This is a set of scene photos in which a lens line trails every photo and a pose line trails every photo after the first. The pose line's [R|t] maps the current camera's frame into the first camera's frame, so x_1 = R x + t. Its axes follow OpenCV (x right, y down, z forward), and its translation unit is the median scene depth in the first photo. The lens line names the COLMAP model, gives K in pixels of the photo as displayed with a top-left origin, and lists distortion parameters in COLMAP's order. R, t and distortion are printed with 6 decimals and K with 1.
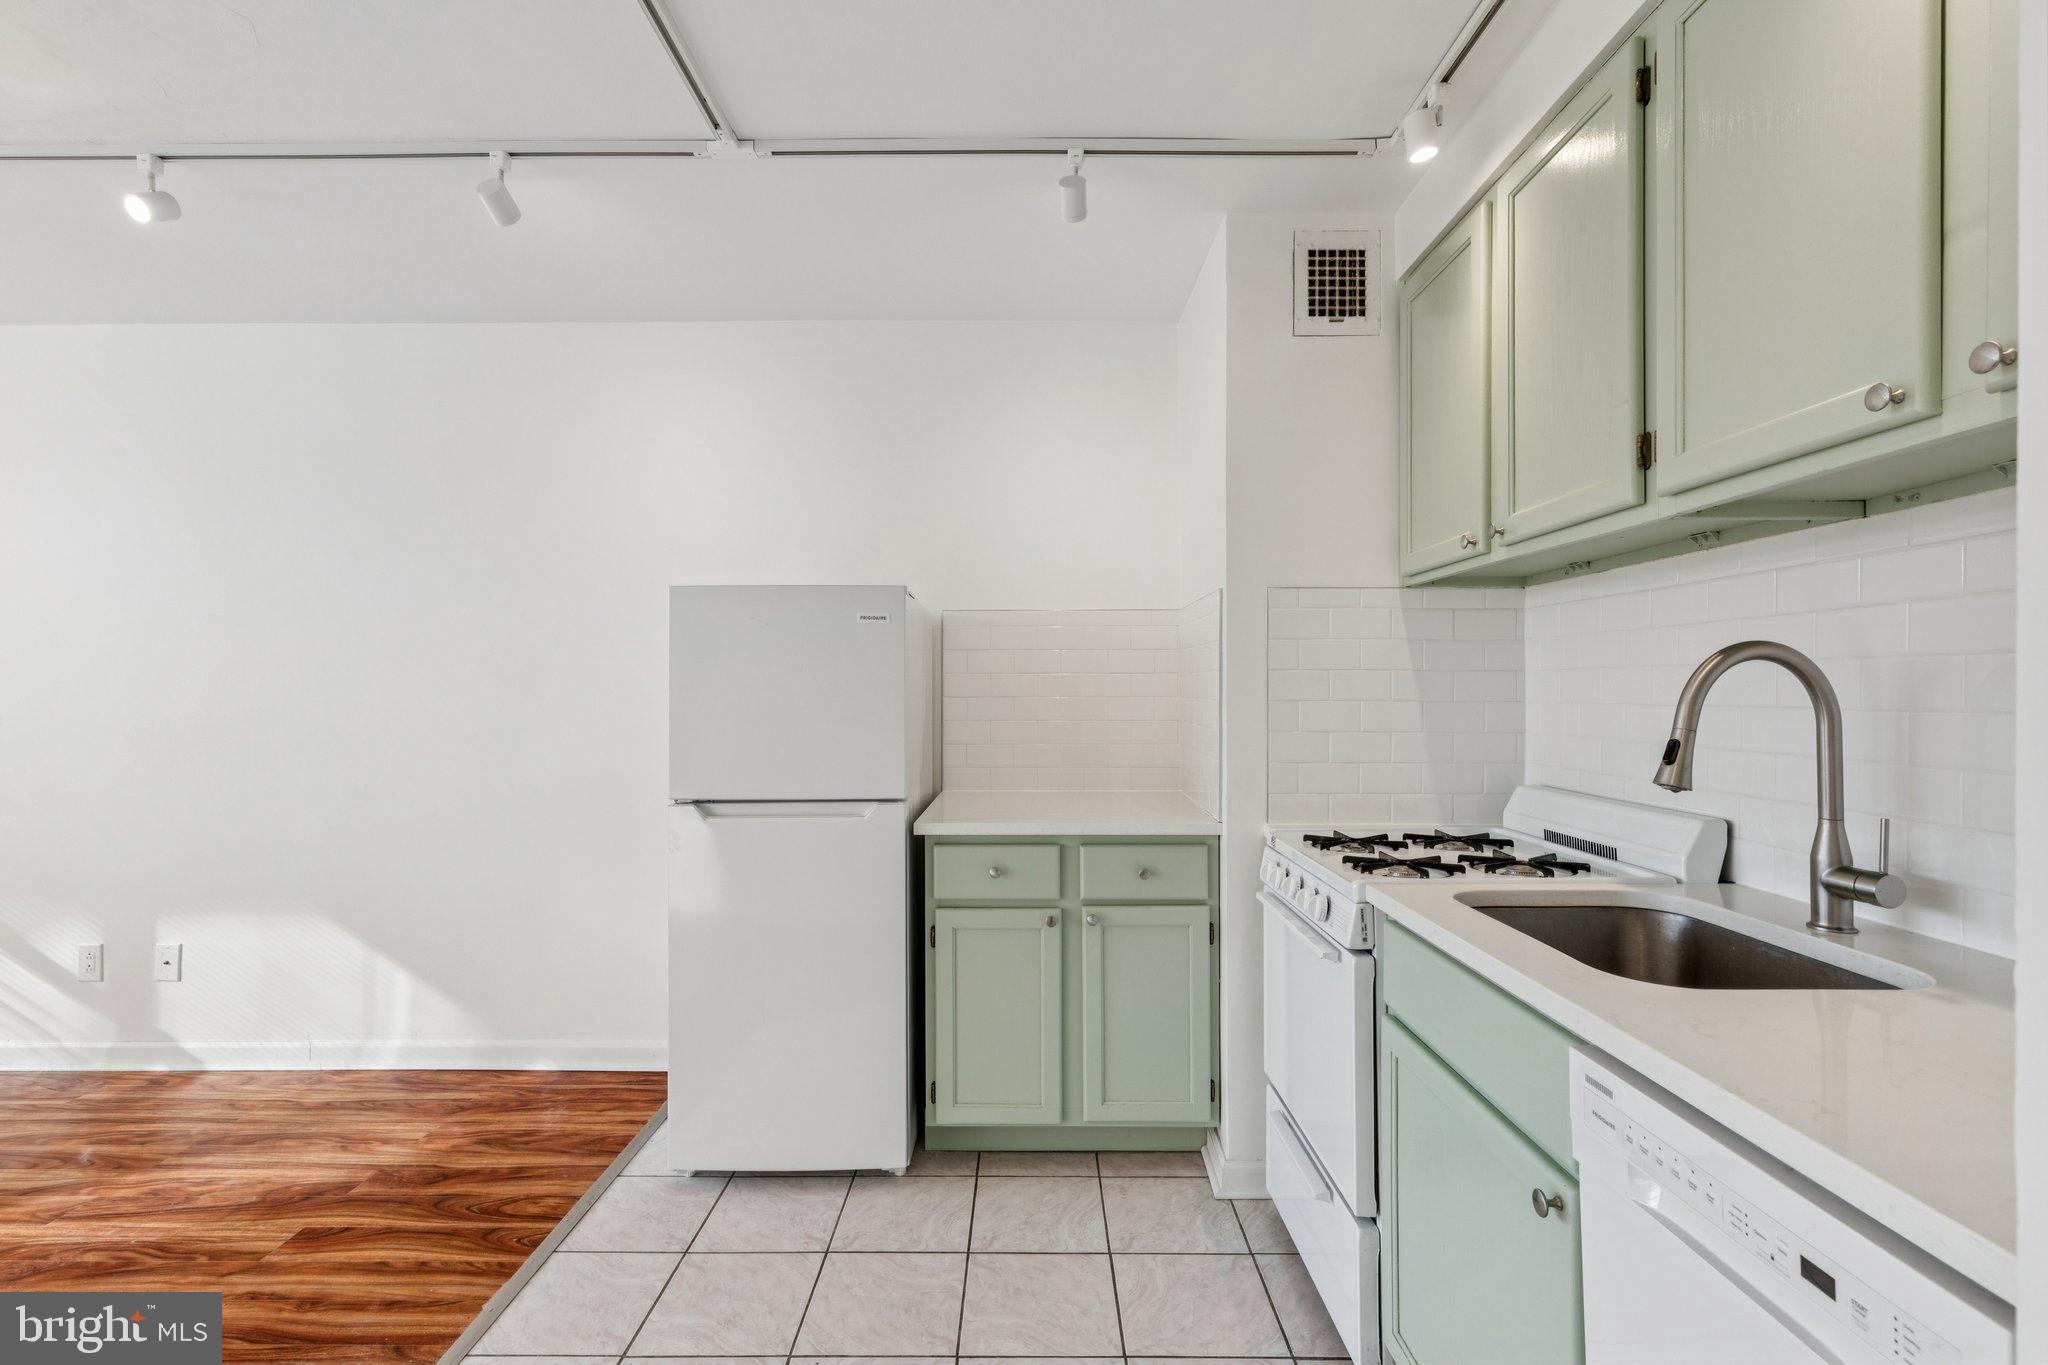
lens RADIAL K [[916.8, 0, 1027.7], [0, 916.8, 685.8], [0, 0, 1]] dist [0.009445, -0.000813]
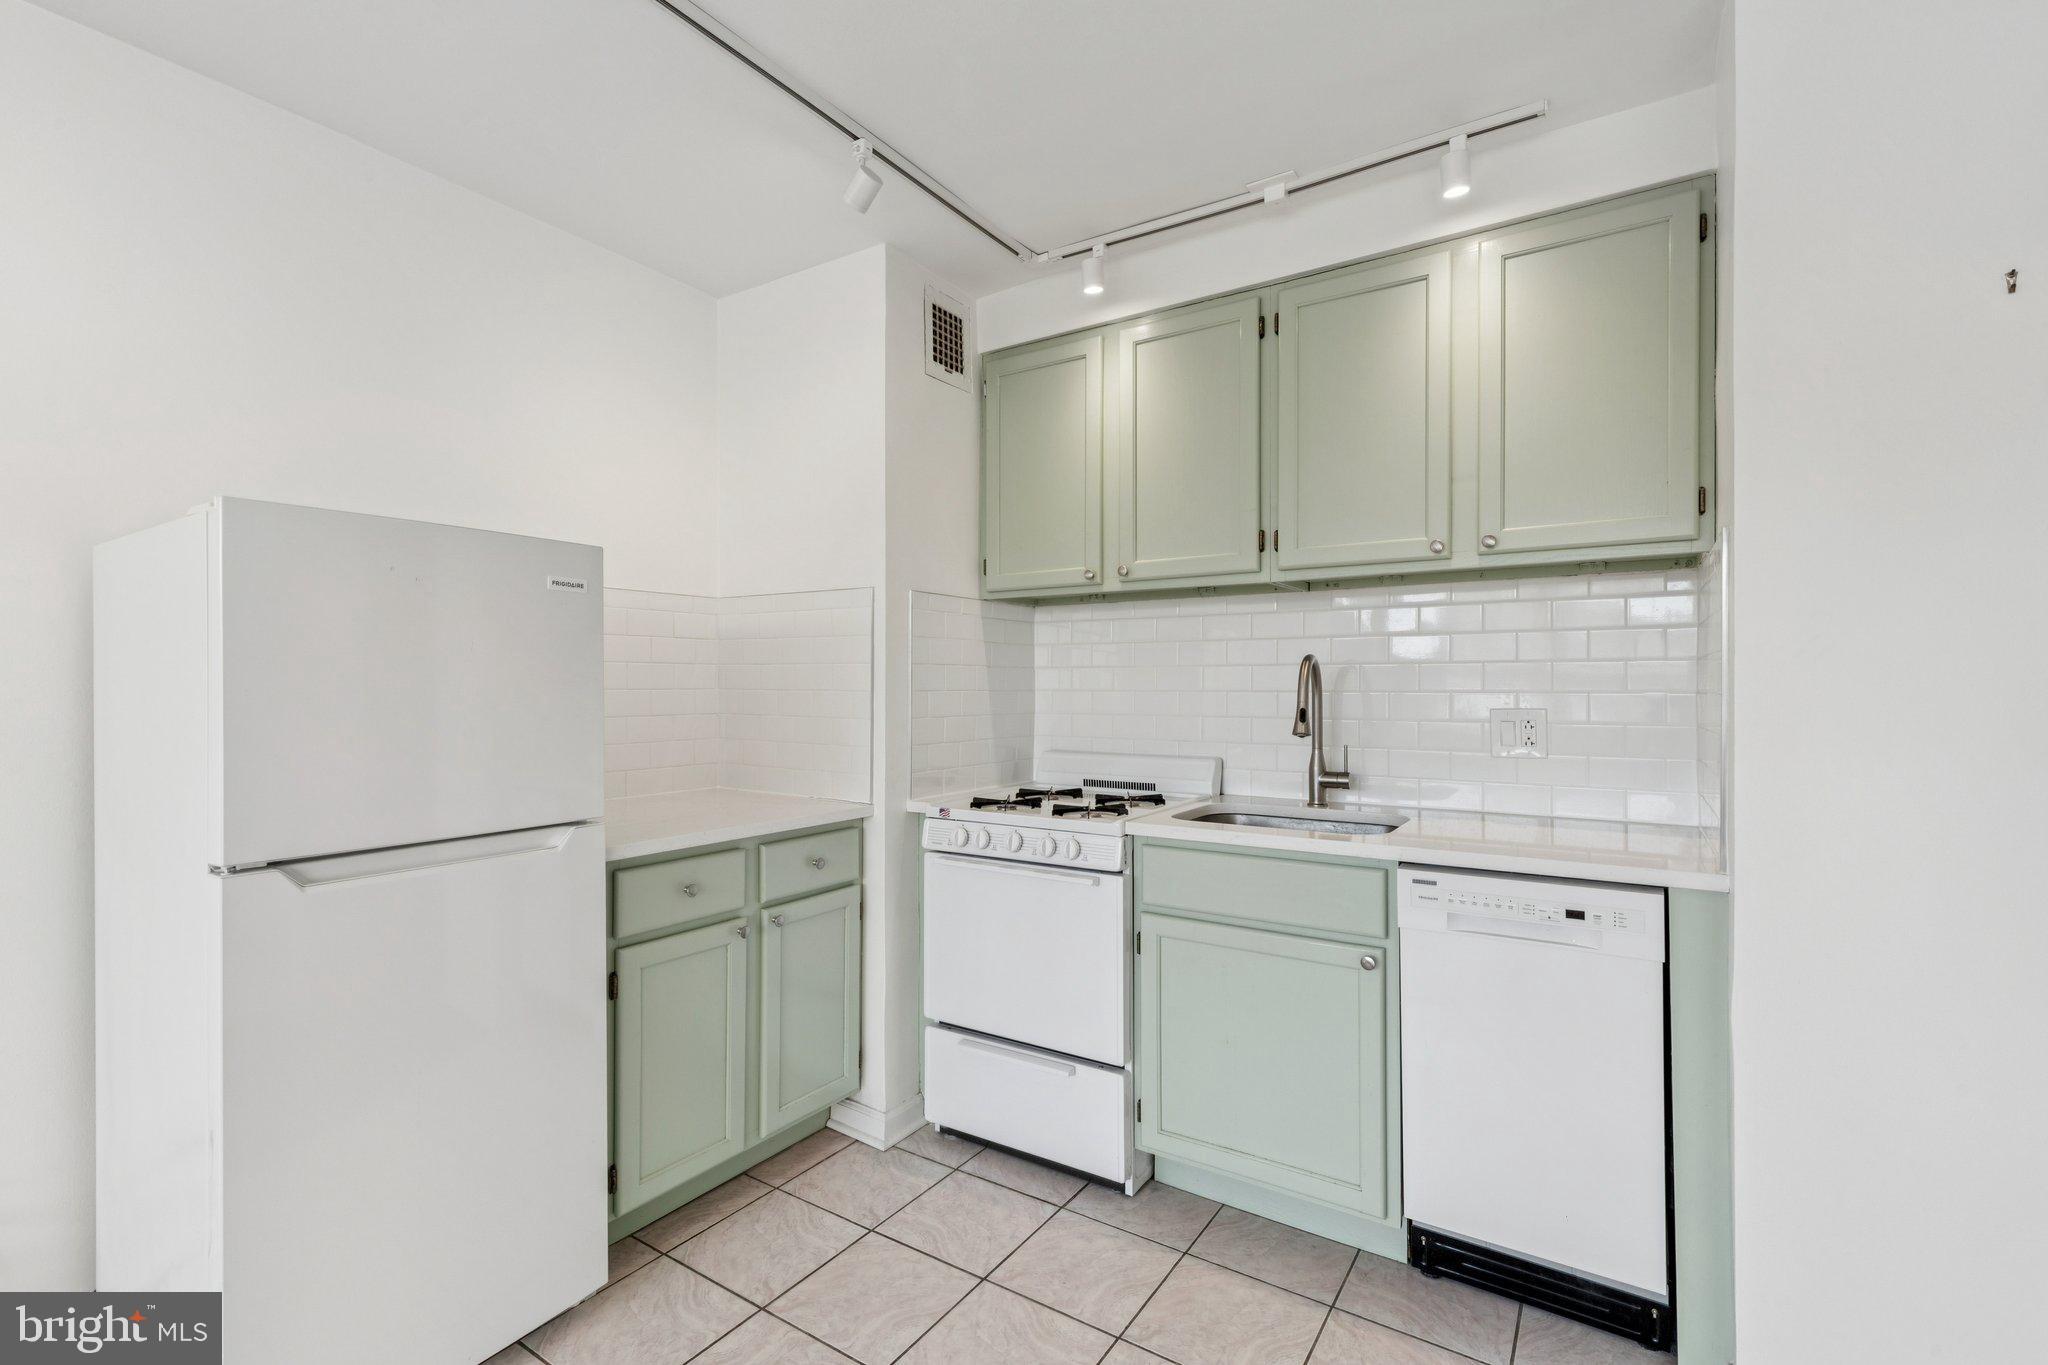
lens RADIAL K [[916.8, 0, 1027.7], [0, 916.8, 685.8], [0, 0, 1]] dist [0.009445, -0.000813]
pose [[0.548538, 0.000975, 0.836125, -0.599488], [-0.002299, 0.999997, 0.000342, 0.008771], [-0.836123, -0.002110, 0.548538, 0.261958]]
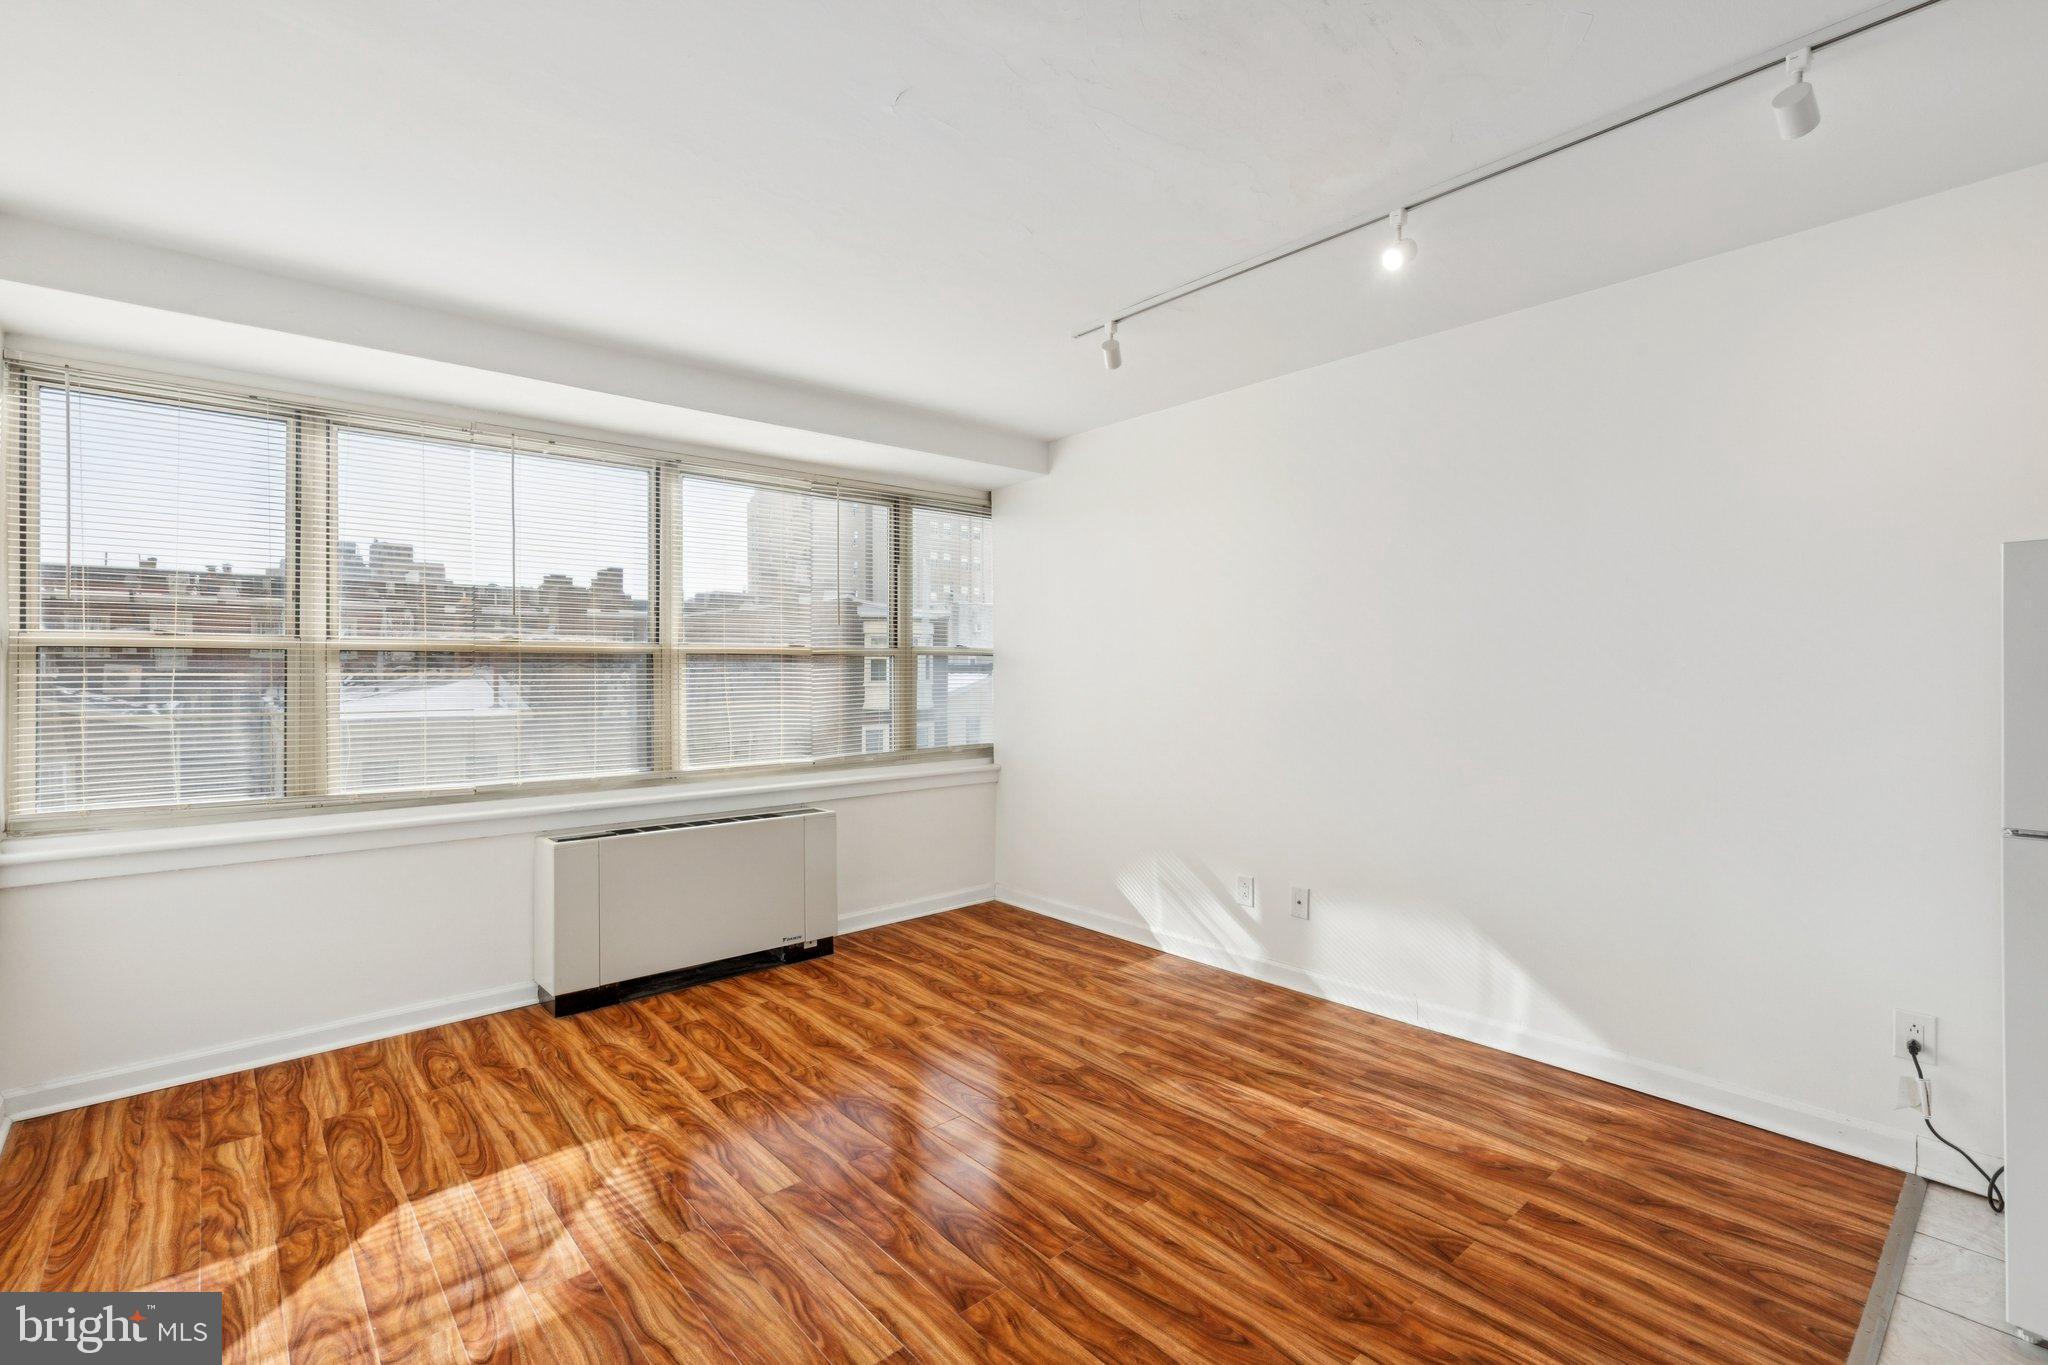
lens RADIAL K [[935.1, 0, 1023.4], [0, 935.1, 669.3], [0, 0, 1]] dist [0.008946, -0.000339]
pose [[0.667484, -0.000475, -0.744624, -0.350448], [0.002189, 0.999997, 0.001325, -0.007738], [0.744621, -0.002514, 0.667483, -0.104714]]
